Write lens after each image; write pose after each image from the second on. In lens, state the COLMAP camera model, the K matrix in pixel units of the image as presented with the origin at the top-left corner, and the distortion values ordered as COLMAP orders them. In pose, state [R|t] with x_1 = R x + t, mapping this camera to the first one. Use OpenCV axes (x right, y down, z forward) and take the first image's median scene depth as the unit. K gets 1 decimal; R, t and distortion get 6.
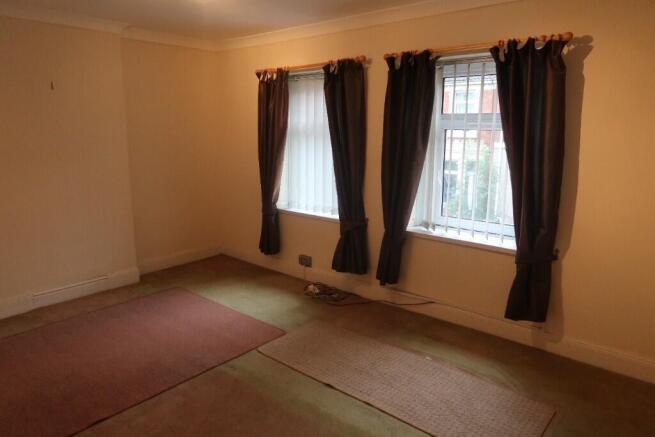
lens RADIAL K [[455.0, 0, 329.7], [0, 455.0, 217.2], [0, 0, 1]] dist [-0.026568, 0.000086]
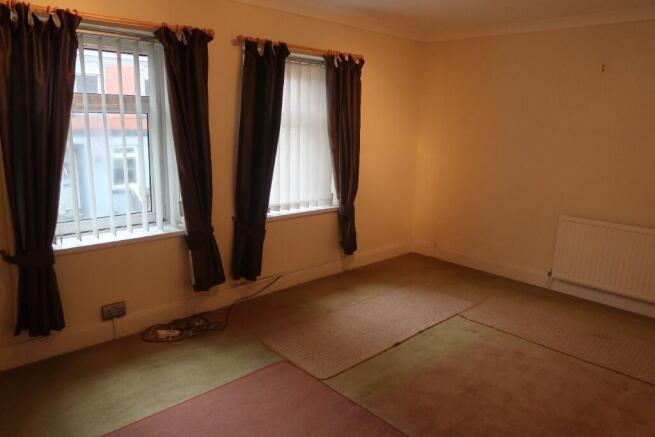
lens RADIAL K [[455.0, 0, 329.7], [0, 455.0, 217.2], [0, 0, 1]] dist [-0.026568, 0.000086]
pose [[0.097545, -0.211924, 0.972406, -0.858385], [0.161266, 0.967518, 0.194682, -0.156486], [-0.982079, 0.137826, 0.128552, 0.776385]]
